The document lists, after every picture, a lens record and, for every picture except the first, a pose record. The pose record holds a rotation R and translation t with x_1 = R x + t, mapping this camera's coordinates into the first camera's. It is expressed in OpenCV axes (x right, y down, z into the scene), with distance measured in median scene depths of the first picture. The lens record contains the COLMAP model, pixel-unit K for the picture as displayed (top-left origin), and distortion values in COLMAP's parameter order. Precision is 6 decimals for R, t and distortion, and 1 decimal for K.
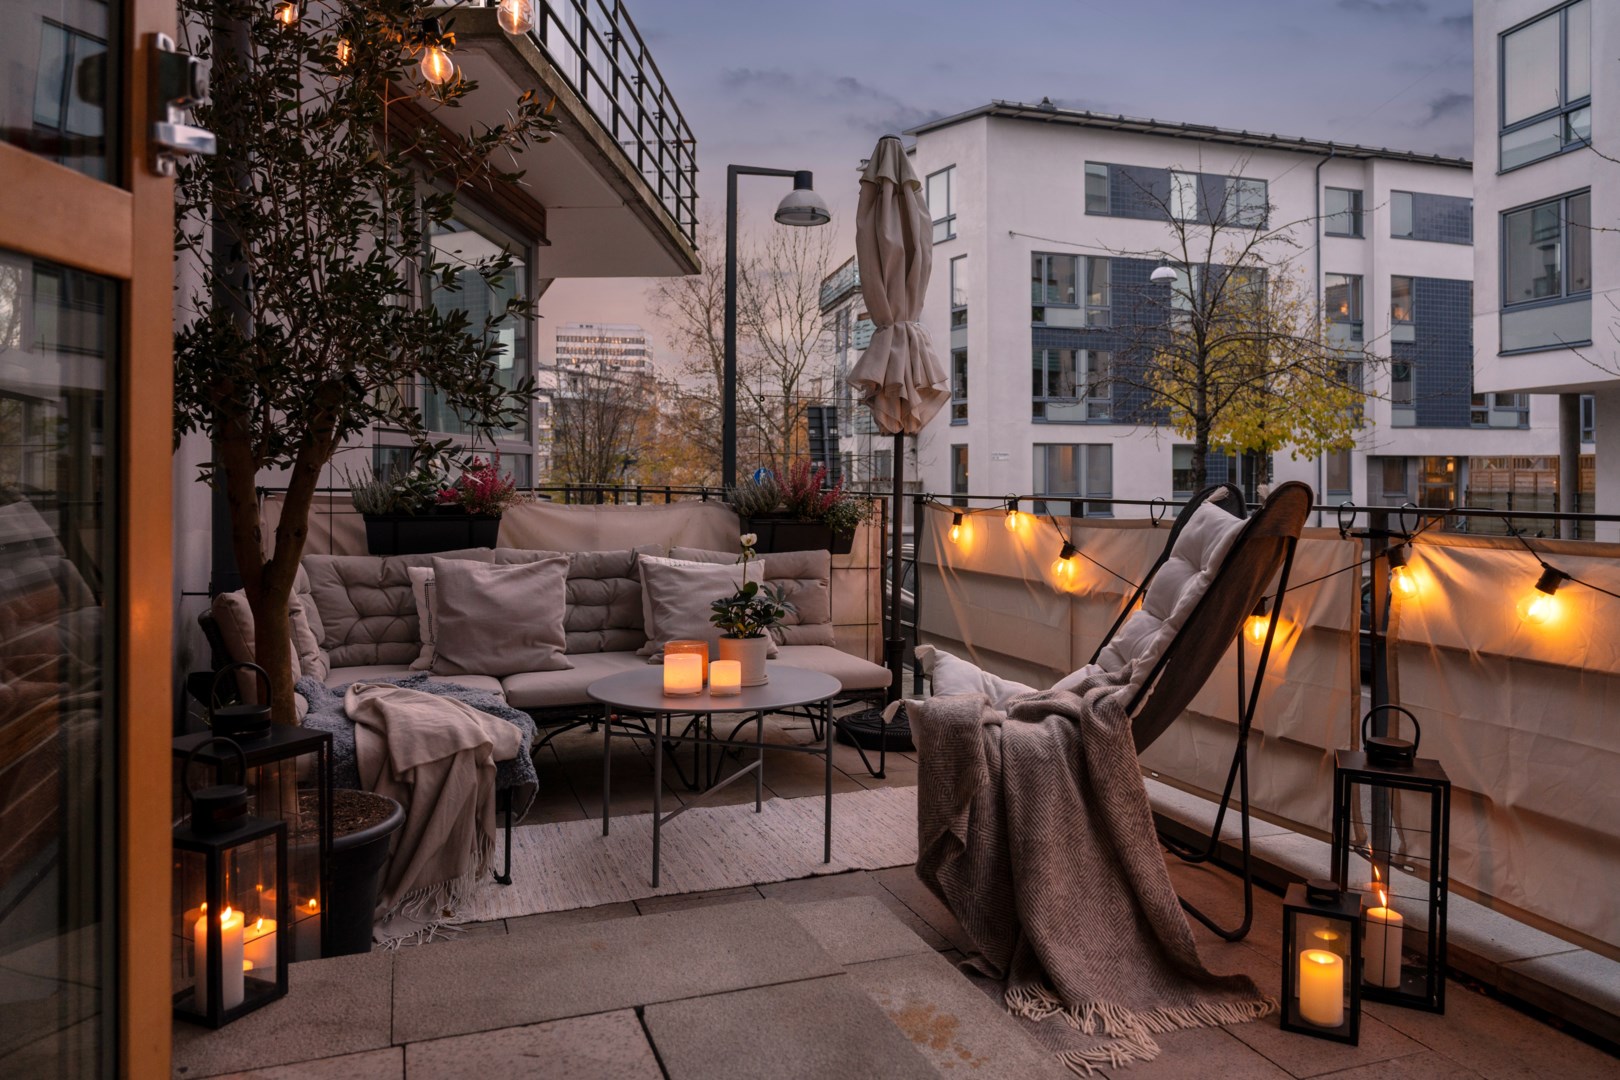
lens RADIAL K [[1120.1, 0, 809.6], [0, 1120.1, 477.1], [0, 0, 1]] dist [-0.006655, -0.000278]
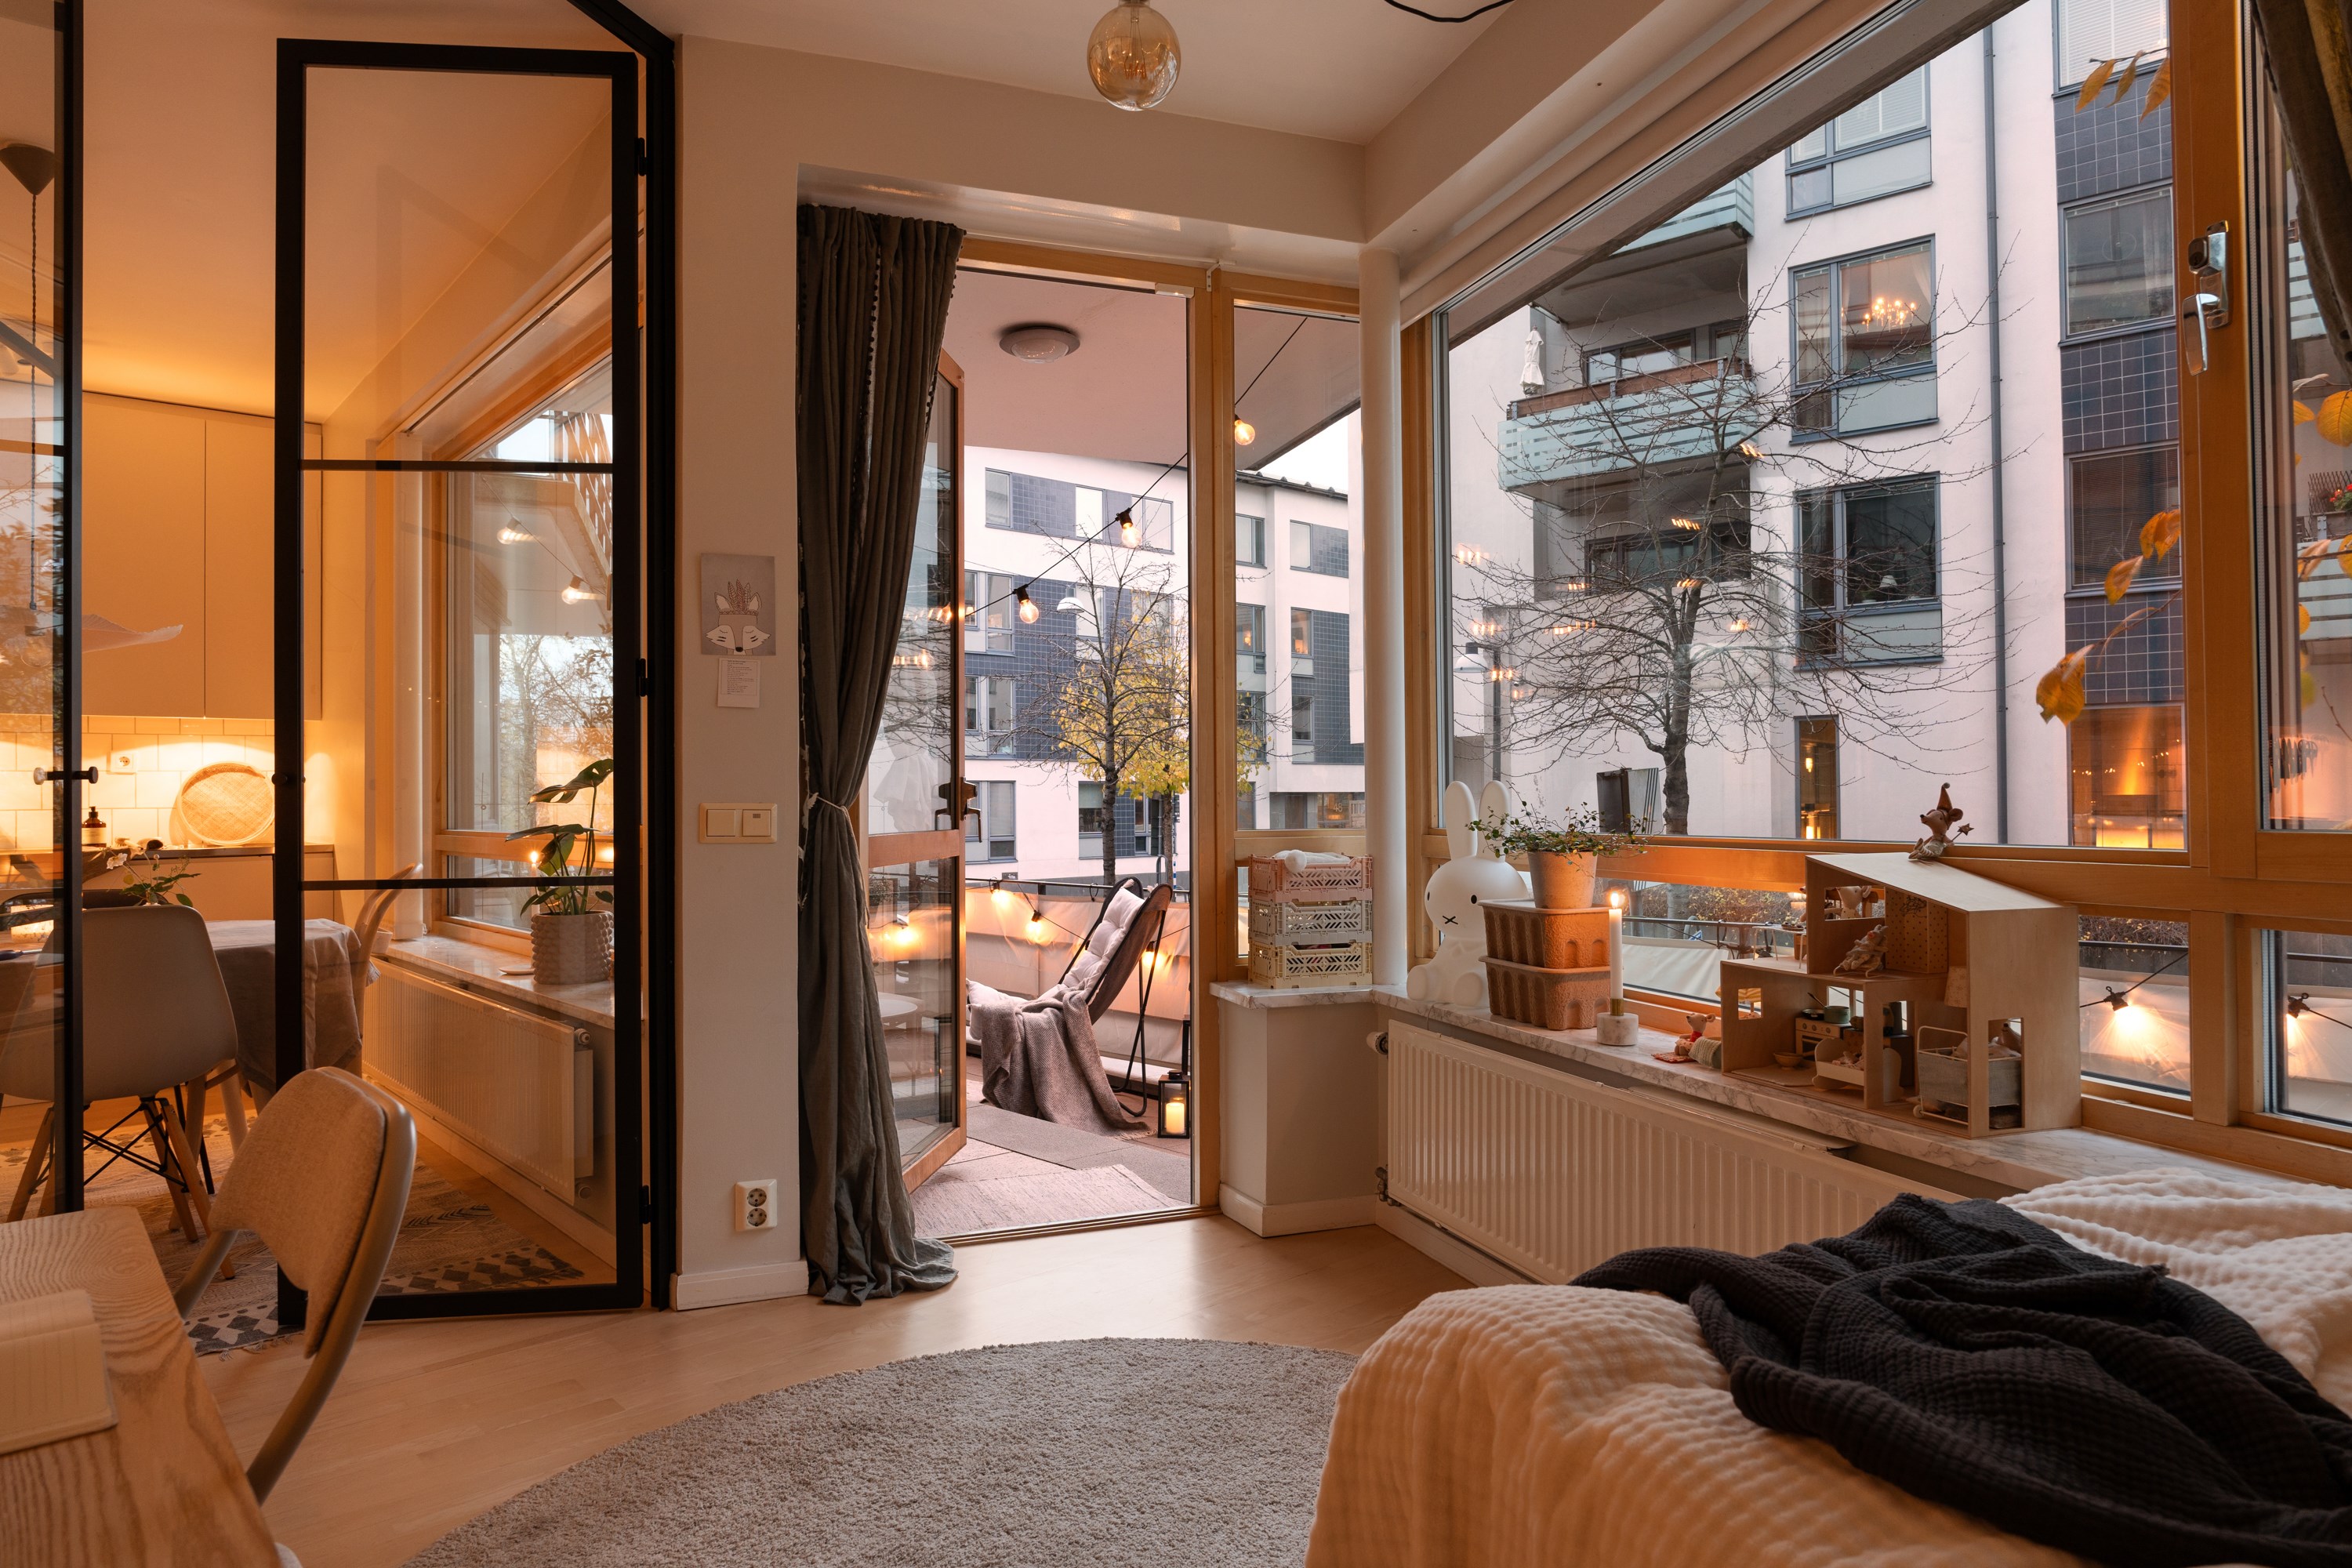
lens RADIAL K [[1382.2, 0, 1176.0], [0, 1382.2, 784.0], [0, 0, 1]] dist [0.001135, 0.000116]
pose [[0.925973, 0.000966, 0.377588, -0.272272], [0.005326, 0.999864, -0.015617, -0.075711], [-0.377552, 0.016472, 0.925842, -0.735816]]
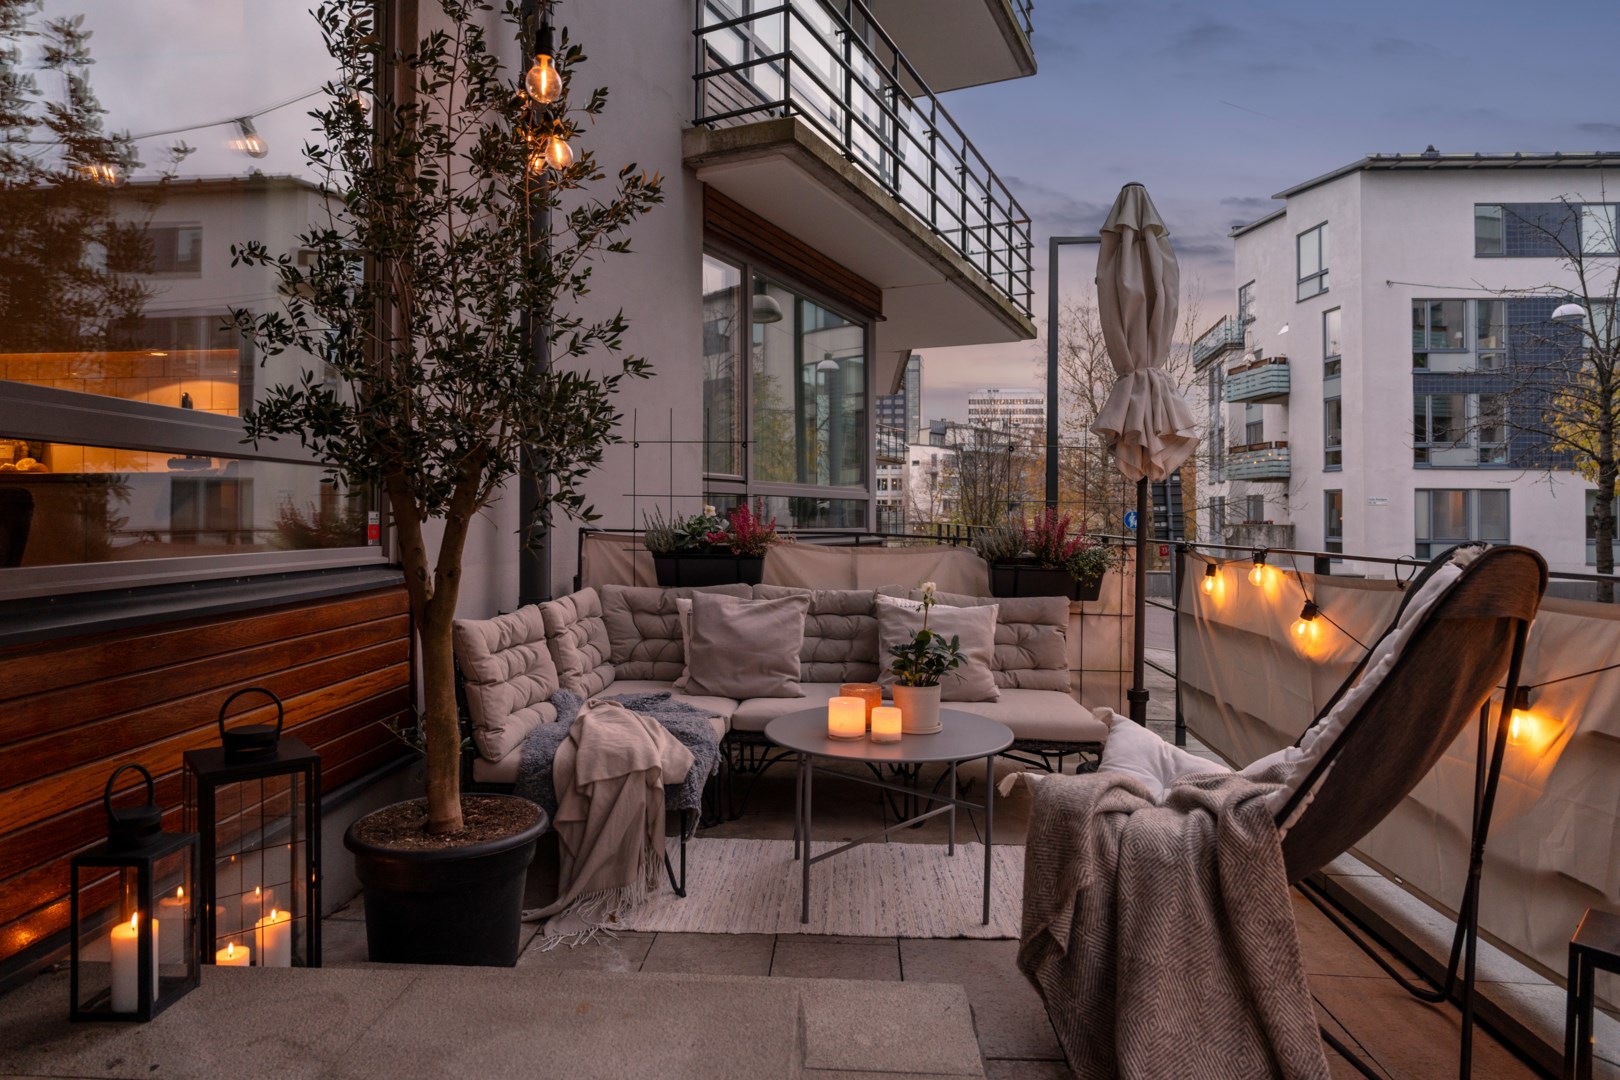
lens RADIAL K [[938.6, 0, 810.3], [0, 938.6, 505.5], [0, 0, 1]] dist [-0.011037, 0.002153]
pose [[0.925456, 0.004732, -0.378826, 0.123985], [-0.009490, 0.999898, -0.010693, -0.006544], [0.378737, 0.013491, 0.925406, 0.125695]]
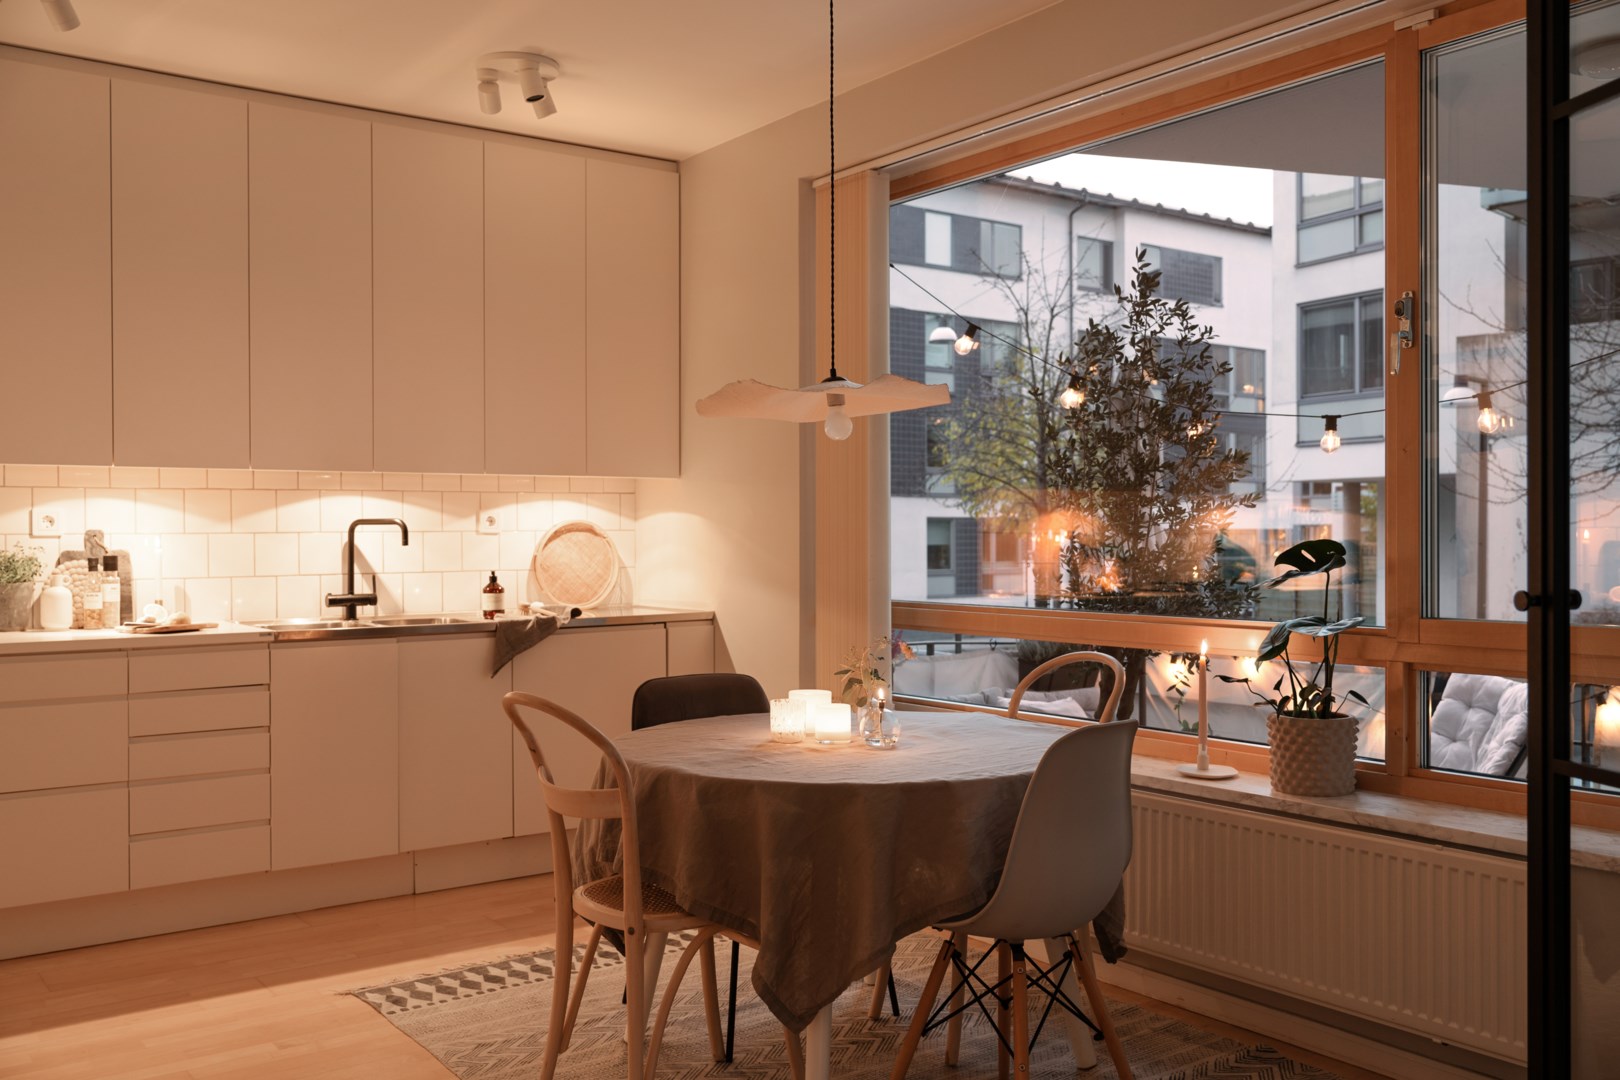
lens RADIAL K [[1411.2, 0, 810.0], [0, 1411.2, 540.0], [0, 0, 1]] dist [0.002874, 0.003415]
pose [[0.957755, 0.000903, 0.287585, -0.779753], [-0.001388, 0.999998, 0.001482, -0.107596], [-0.287583, -0.001818, 0.957754, -0.456485]]
